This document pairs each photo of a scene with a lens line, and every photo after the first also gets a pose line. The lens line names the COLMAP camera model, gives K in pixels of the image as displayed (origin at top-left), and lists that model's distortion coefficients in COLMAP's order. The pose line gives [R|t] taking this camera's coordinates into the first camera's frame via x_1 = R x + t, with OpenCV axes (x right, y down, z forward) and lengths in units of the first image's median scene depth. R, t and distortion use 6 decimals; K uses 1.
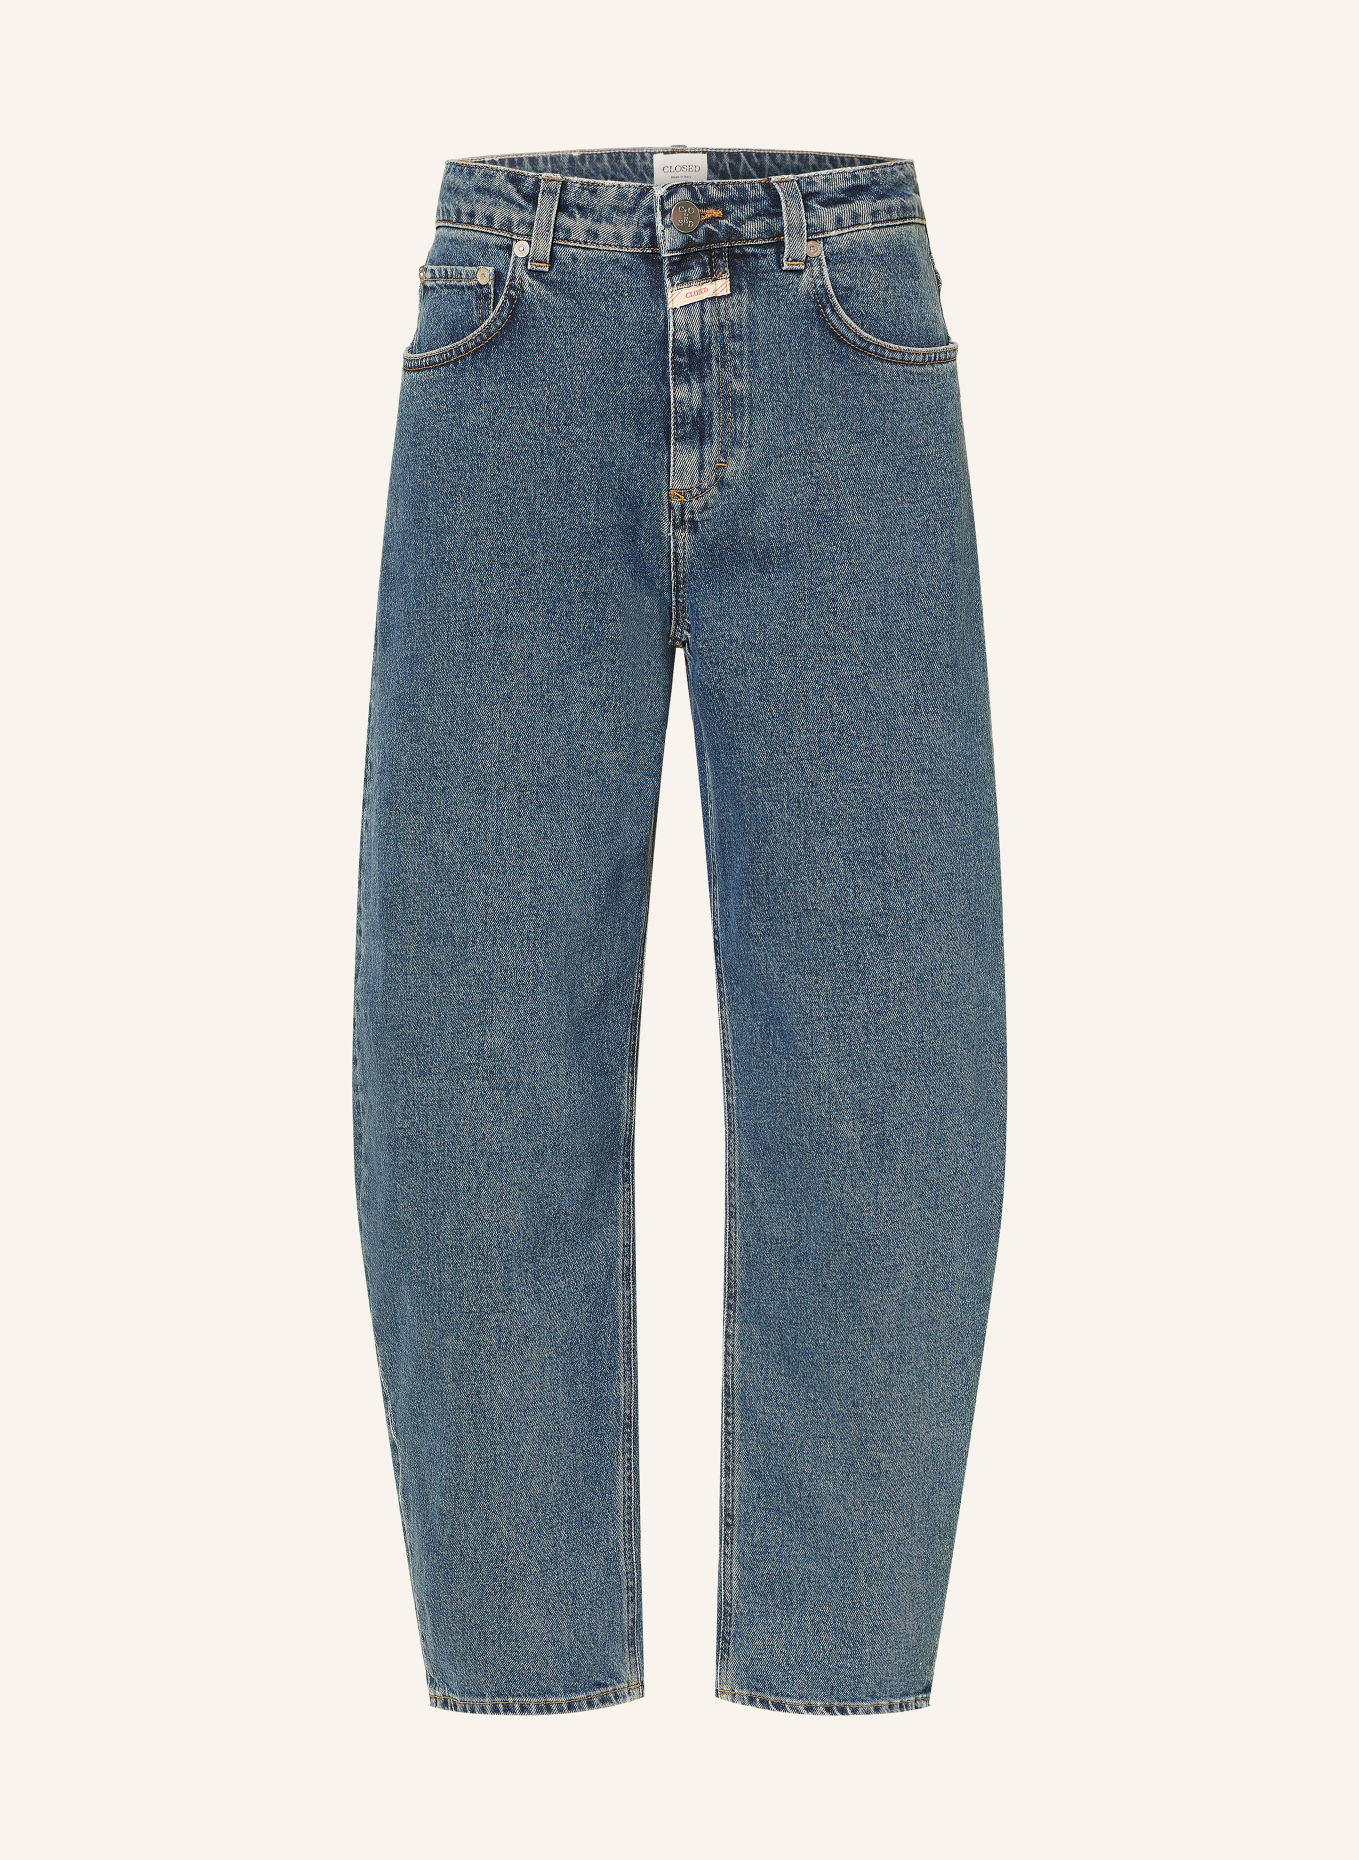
lens RADIAL K [[4660.6, 0, 669.6], [0, 4660.6, 935.8], [0, 0, 1]] dist [0.803424, 0.000000]
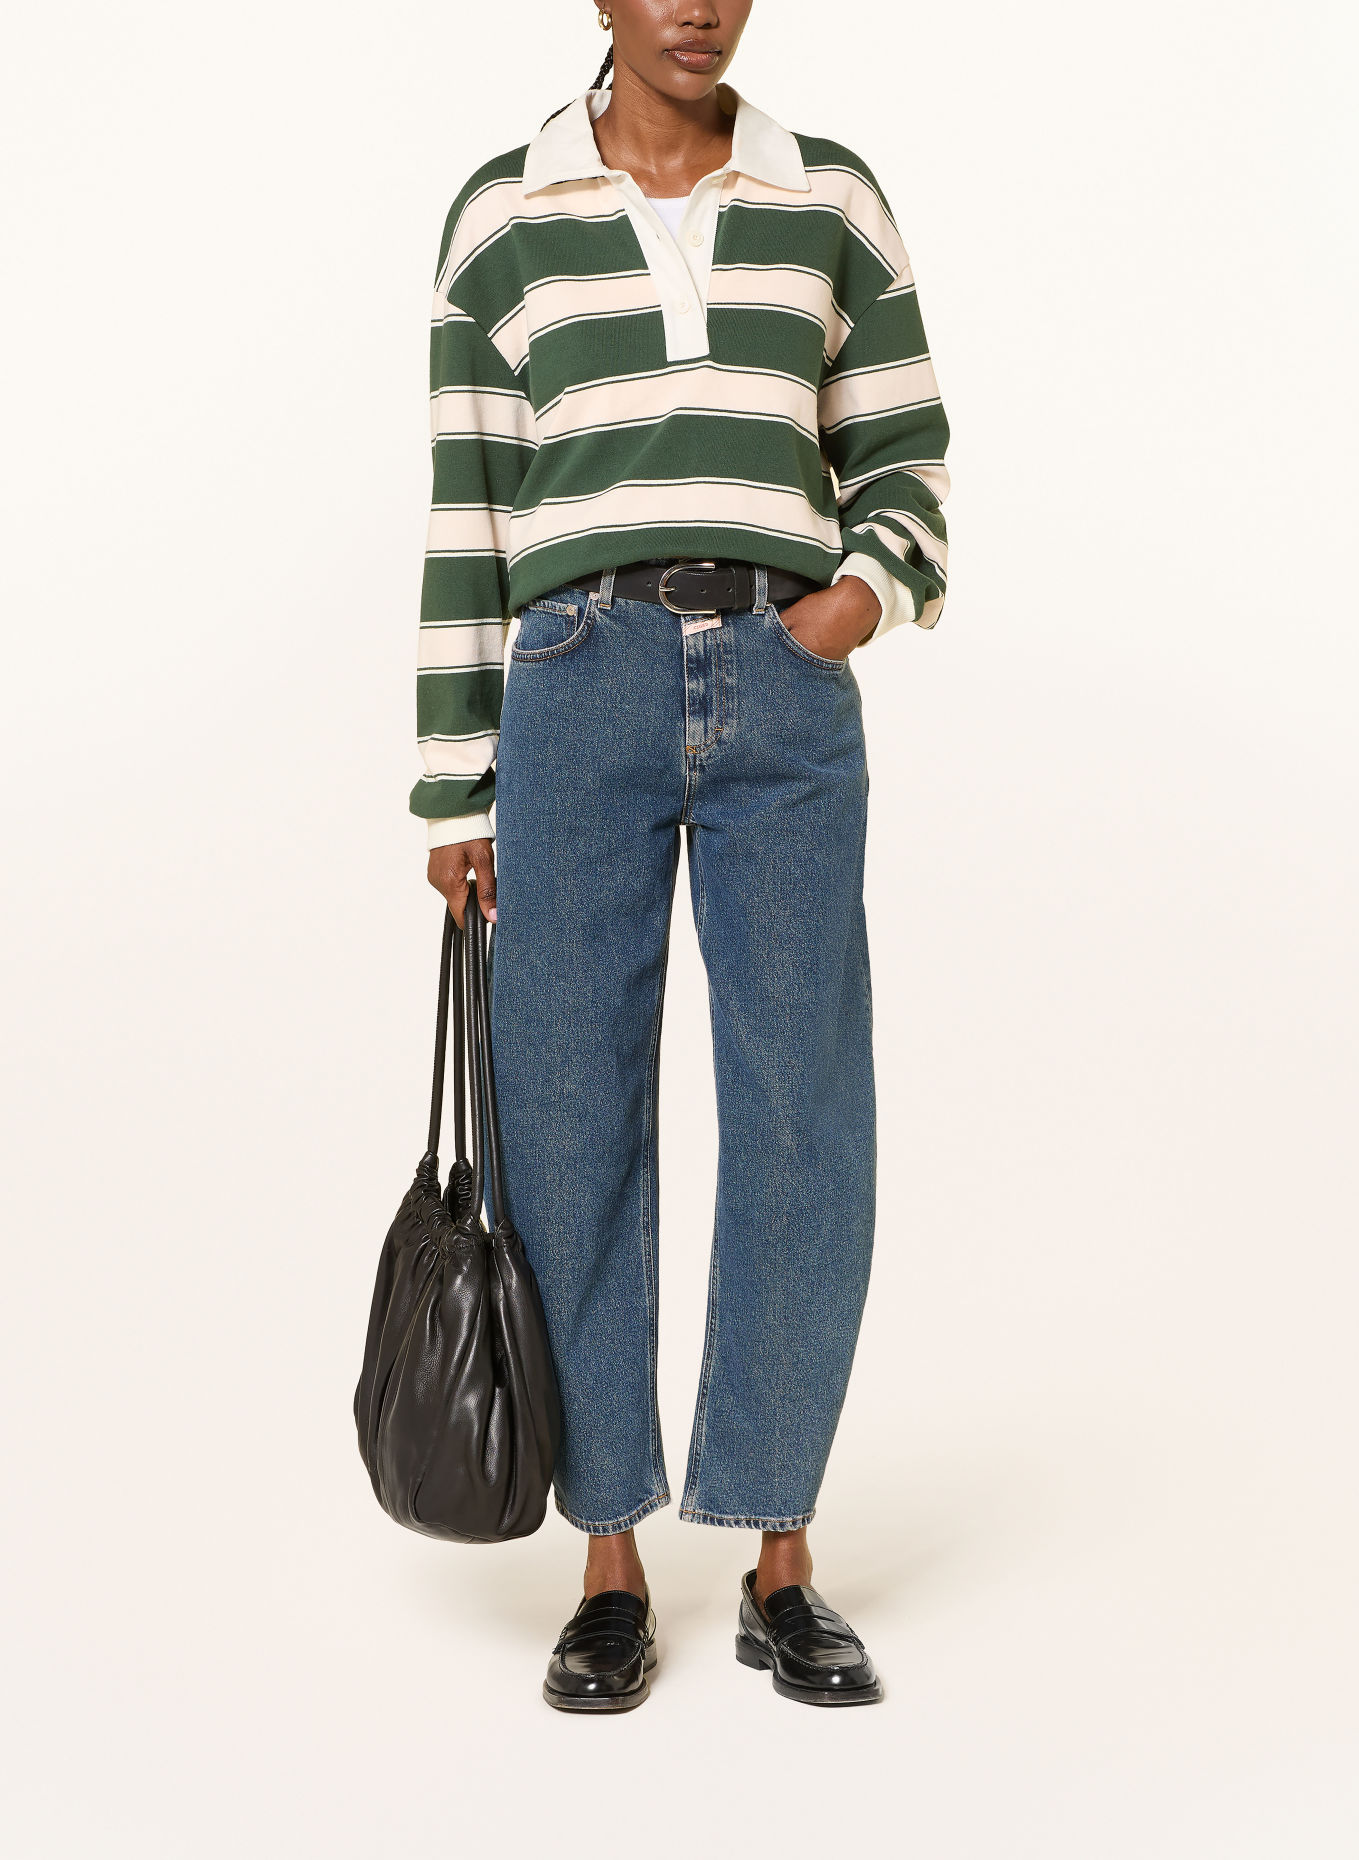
lens RADIAL K [[4660.6, 0, 685.8], [0, 4660.6, 926.4], [0, 0, 1]] dist [0.803424, 0.000000]
pose [[0.999849, 0.010778, -0.013598, 0.022281], [-0.011531, 0.998331, -0.056589, 0.055582], [0.012966, 0.056737, 0.998305, -0.571873]]
